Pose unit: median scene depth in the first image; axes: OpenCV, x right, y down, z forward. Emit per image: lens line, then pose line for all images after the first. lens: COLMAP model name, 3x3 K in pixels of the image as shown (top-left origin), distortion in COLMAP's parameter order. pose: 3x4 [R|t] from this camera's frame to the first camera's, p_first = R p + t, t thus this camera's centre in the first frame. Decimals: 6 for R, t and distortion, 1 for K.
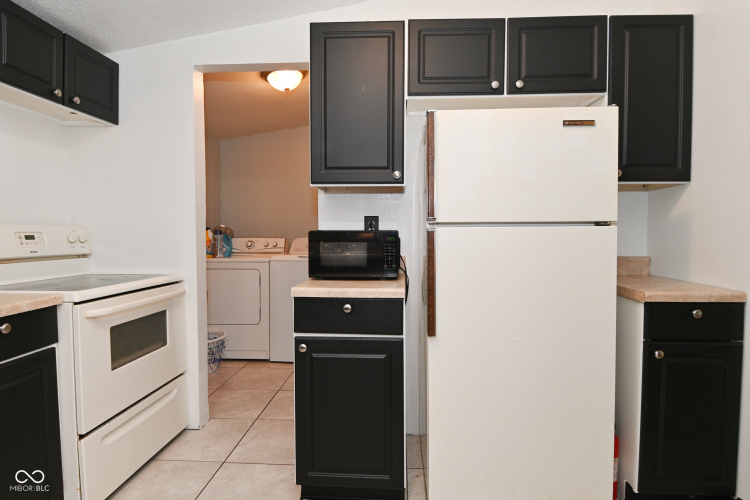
lens RADIAL K [[399.2, 0, 377.9], [0, 399.2, 248.4], [0, 0, 1]] dist [0.011127, -0.020000]
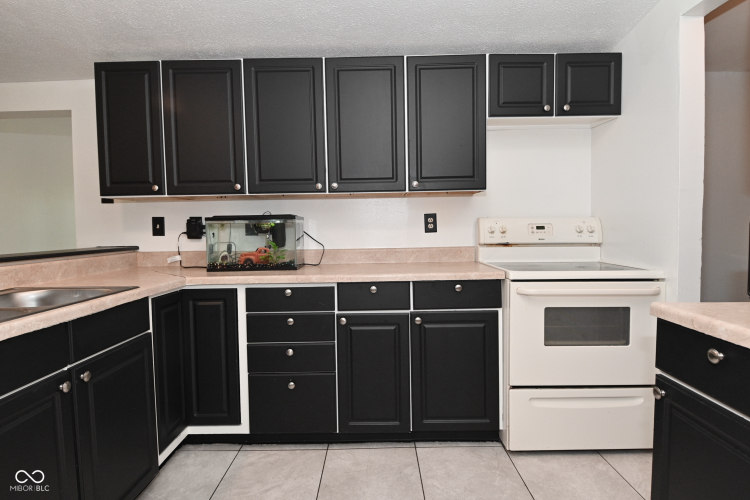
lens RADIAL K [[399.2, 0, 376.2], [0, 399.2, 249.6], [0, 0, 1]] dist [0.011127, -0.020000]
pose [[0.052219, 0.059556, -0.996858, 0.388778], [-0.026775, 0.997945, 0.058218, -0.018527], [0.998277, 0.023651, 0.053706, 0.414439]]
